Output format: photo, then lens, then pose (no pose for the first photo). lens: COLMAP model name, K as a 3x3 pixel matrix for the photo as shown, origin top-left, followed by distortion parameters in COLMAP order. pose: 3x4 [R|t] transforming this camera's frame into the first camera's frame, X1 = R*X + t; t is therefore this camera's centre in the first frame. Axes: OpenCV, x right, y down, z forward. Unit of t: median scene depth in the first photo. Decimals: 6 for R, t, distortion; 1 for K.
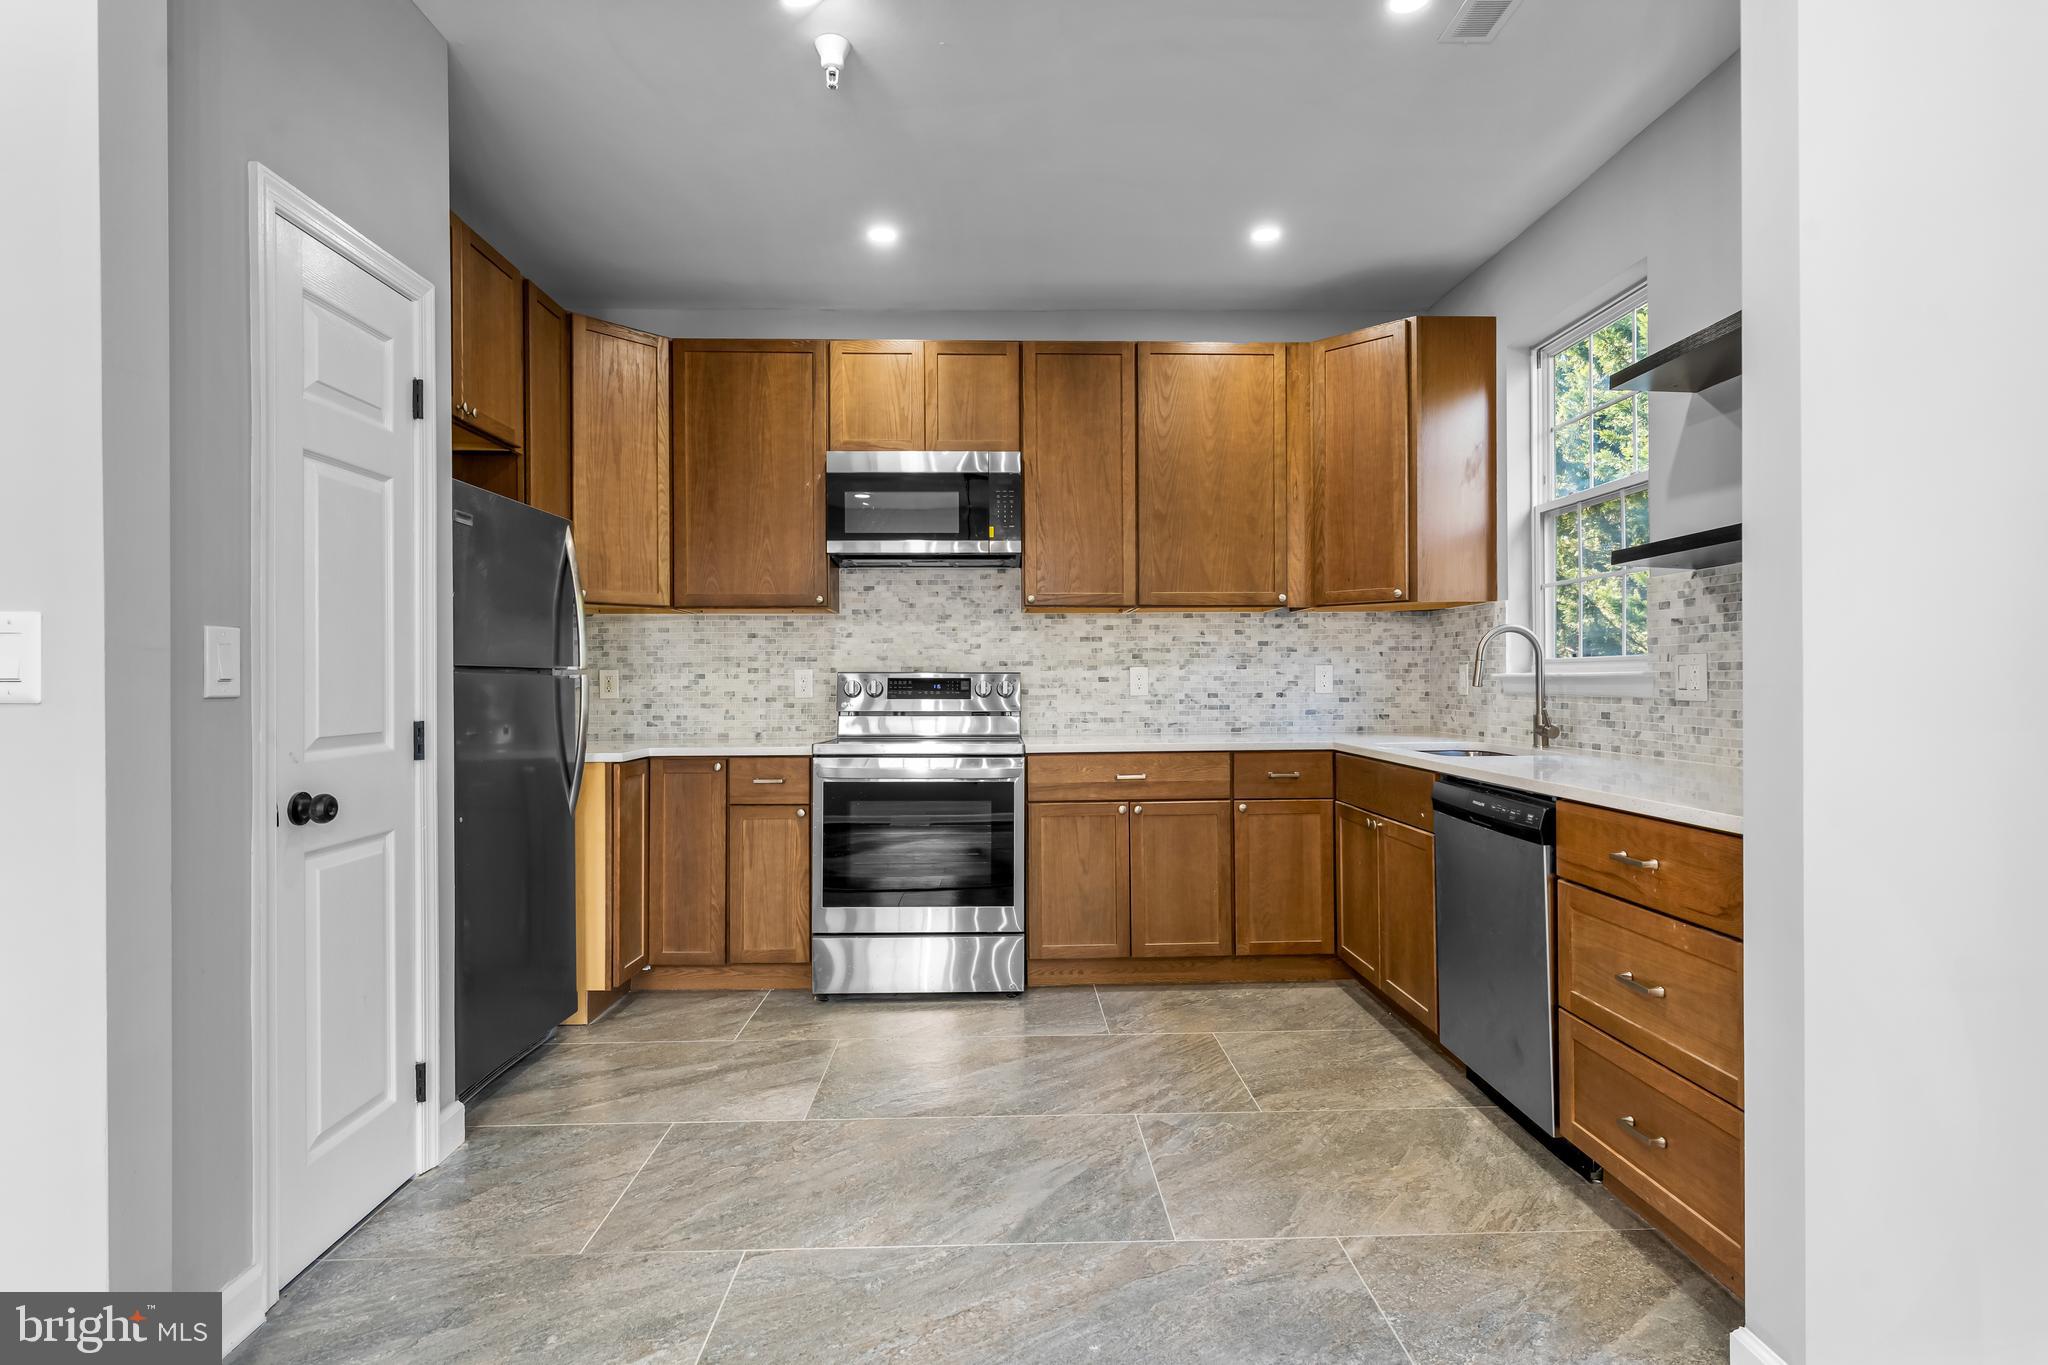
lens RADIAL K [[1006.9, 0, 1014.0], [0, 1006.9, 678.0], [0, 0, 1]] dist [0.005260, -0.001454]
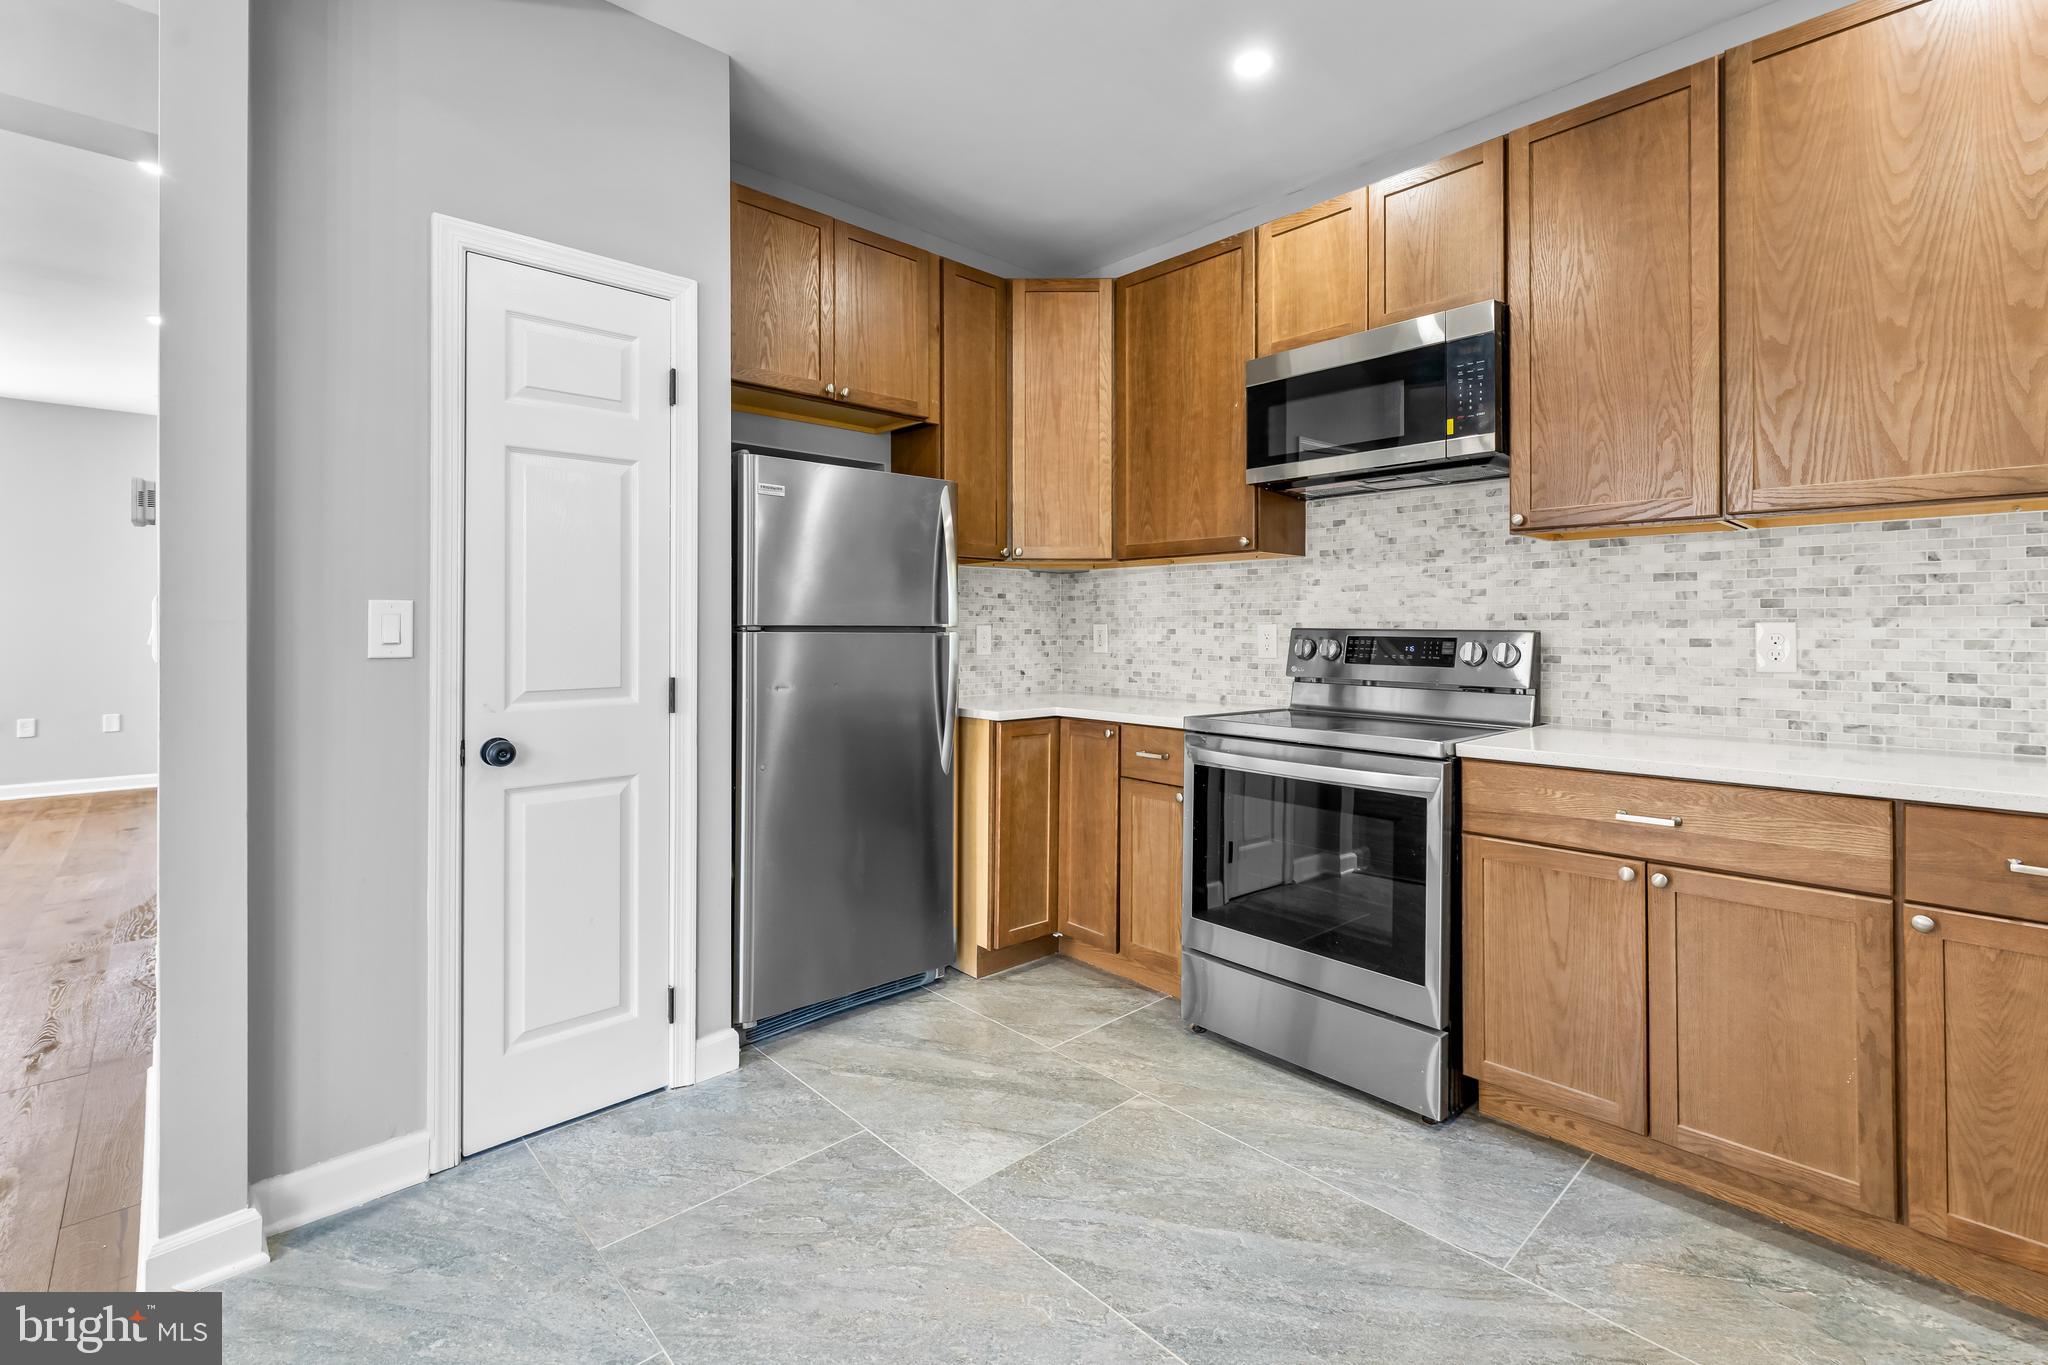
lens RADIAL K [[901.0, 0, 1036.4], [0, 901.0, 620.8], [0, 0, 1]] dist [0.006629, -0.002304]
pose [[0.670116, 0.000796, -0.742256, 0.263741], [-0.001974, 0.999998, -0.000710, -0.012485], [0.742254, 0.001941, 0.670116, 0.404697]]
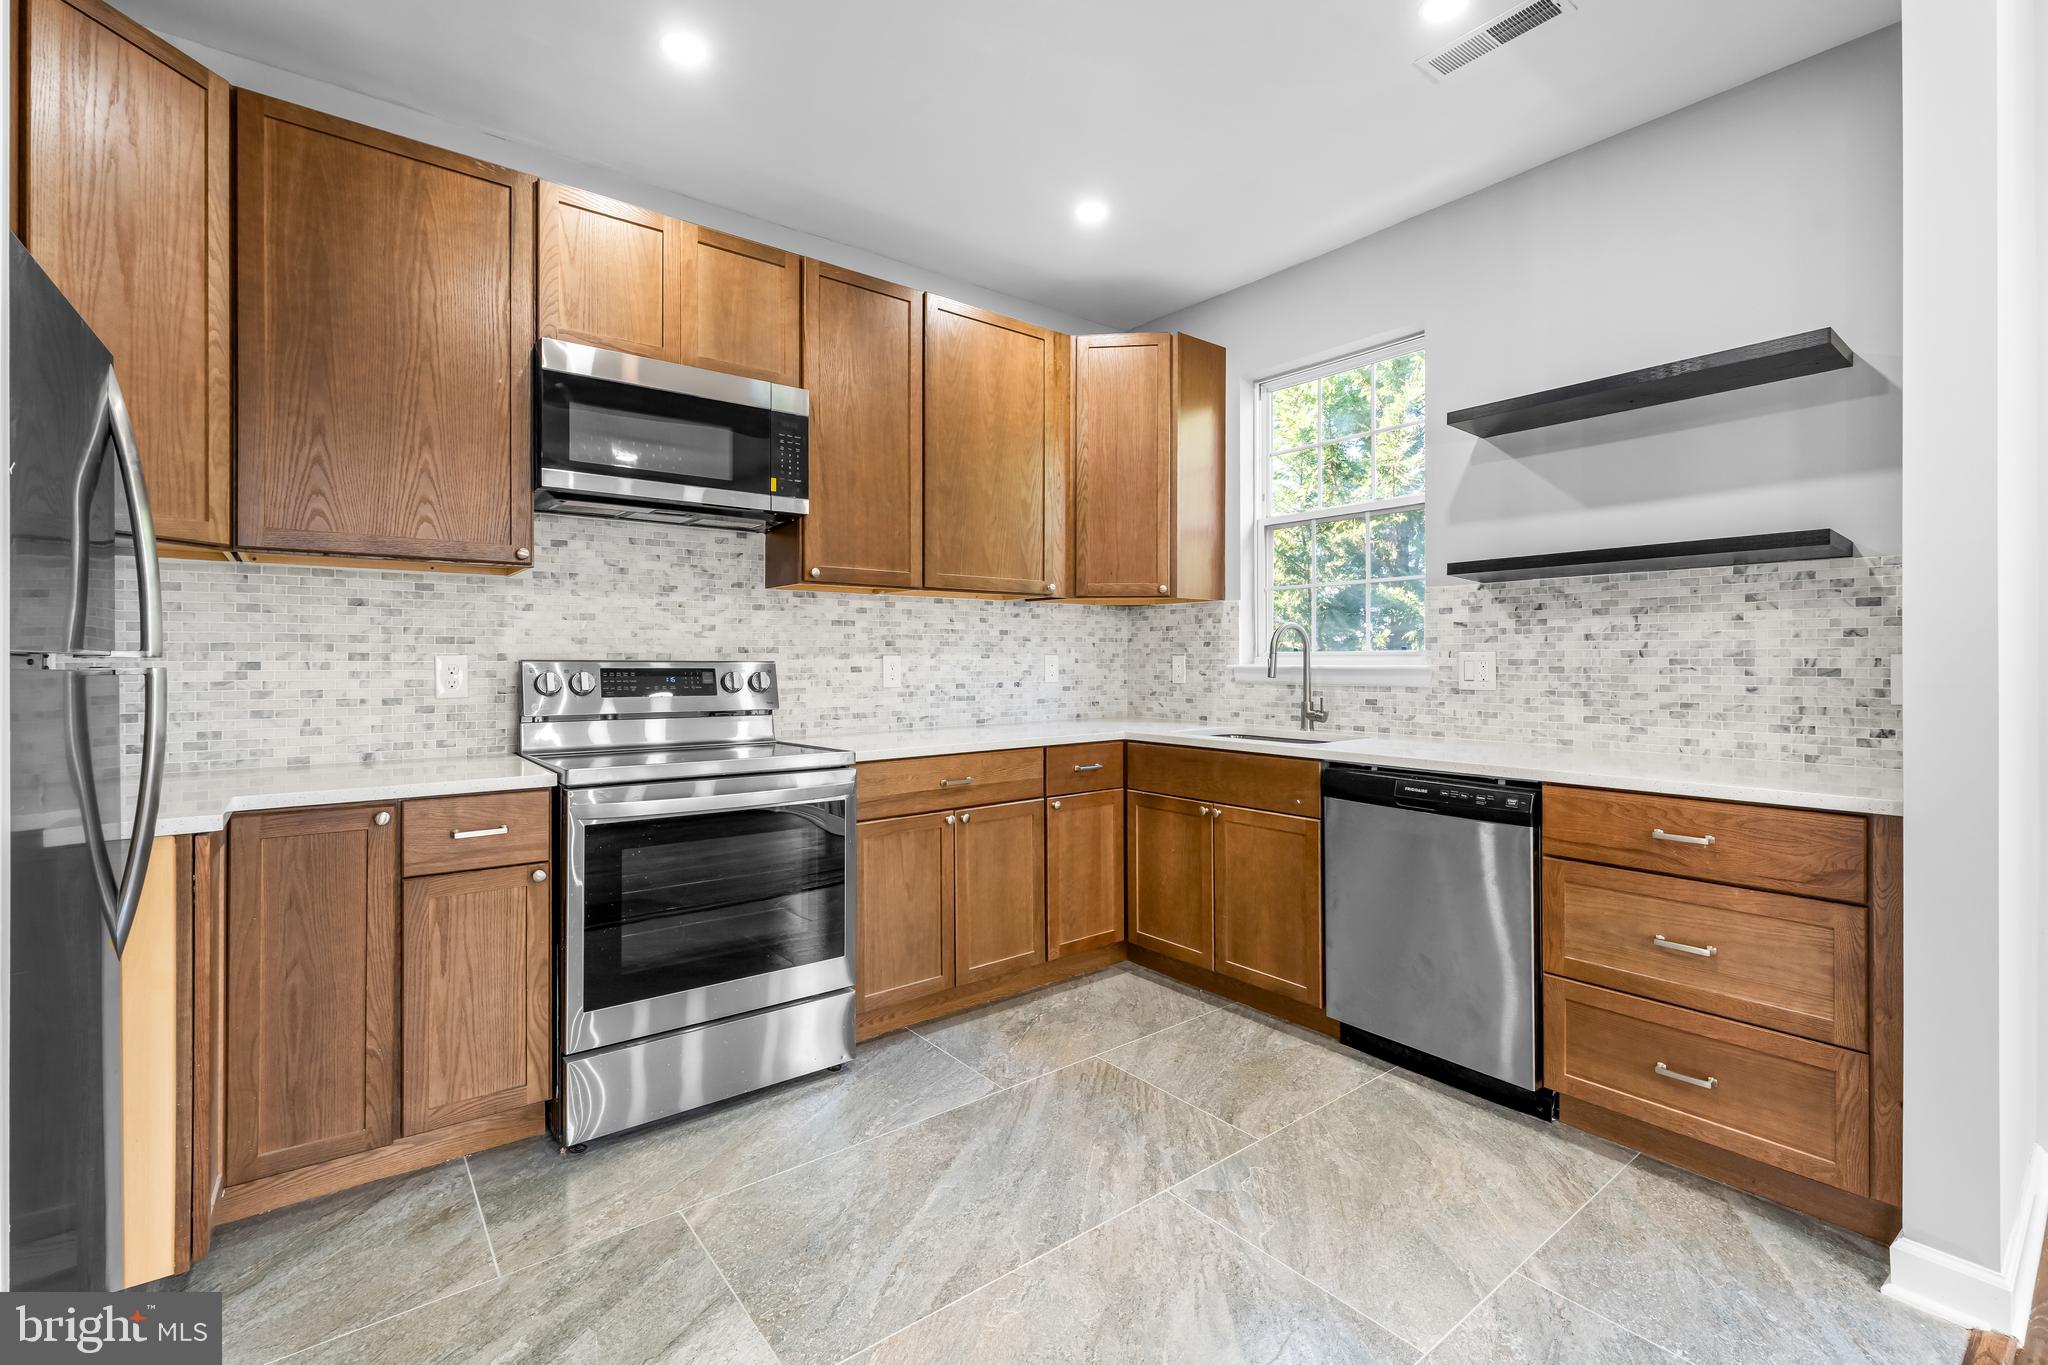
lens RADIAL K [[901.0, 0, 1026.4], [0, 901.0, 658.8], [0, 0, 1]] dist [0.006629, -0.002304]
pose [[0.799906, 0.004962, 0.600105, -0.309384], [-0.004203, 0.999988, -0.002666, -0.007416], [-0.600111, -0.000389, 0.799917, 0.334664]]
